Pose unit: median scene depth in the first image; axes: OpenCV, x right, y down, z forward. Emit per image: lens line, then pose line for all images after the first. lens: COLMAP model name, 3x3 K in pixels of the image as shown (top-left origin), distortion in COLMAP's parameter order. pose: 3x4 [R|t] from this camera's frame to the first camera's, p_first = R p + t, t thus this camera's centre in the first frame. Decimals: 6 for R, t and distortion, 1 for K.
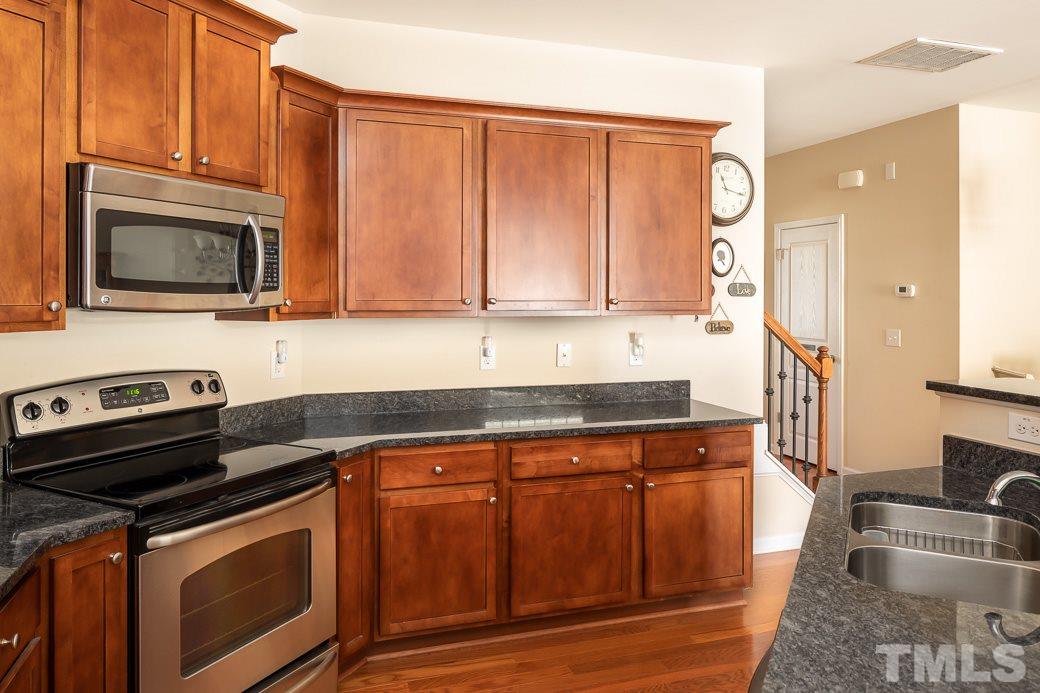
lens RADIAL K [[728.6, 0, 516.9], [0, 728.6, 295.7], [0, 0, 1]] dist [-0.004731, 0.000060]
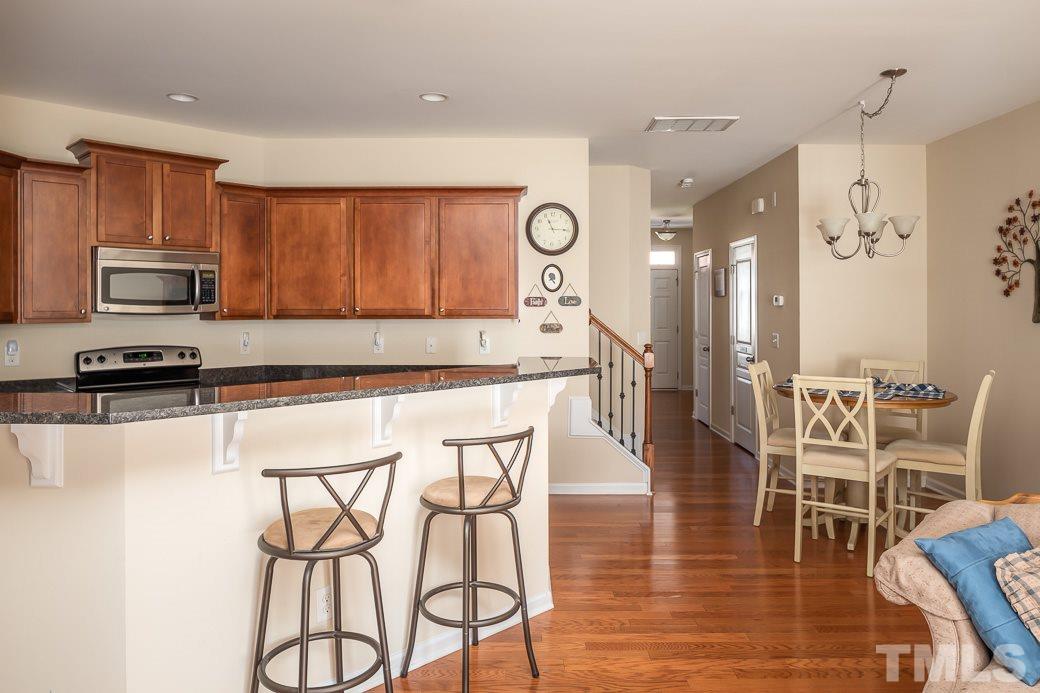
lens RADIAL K [[728.6, 0, 516.9], [0, 728.6, 295.7], [0, 0, 1]] dist [-0.004731, 0.000060]
pose [[0.951536, -0.006609, -0.307465, 0.951210], [0.002678, 0.999909, -0.013203, -0.000552], [0.307525, 0.011740, 0.951468, -0.515387]]
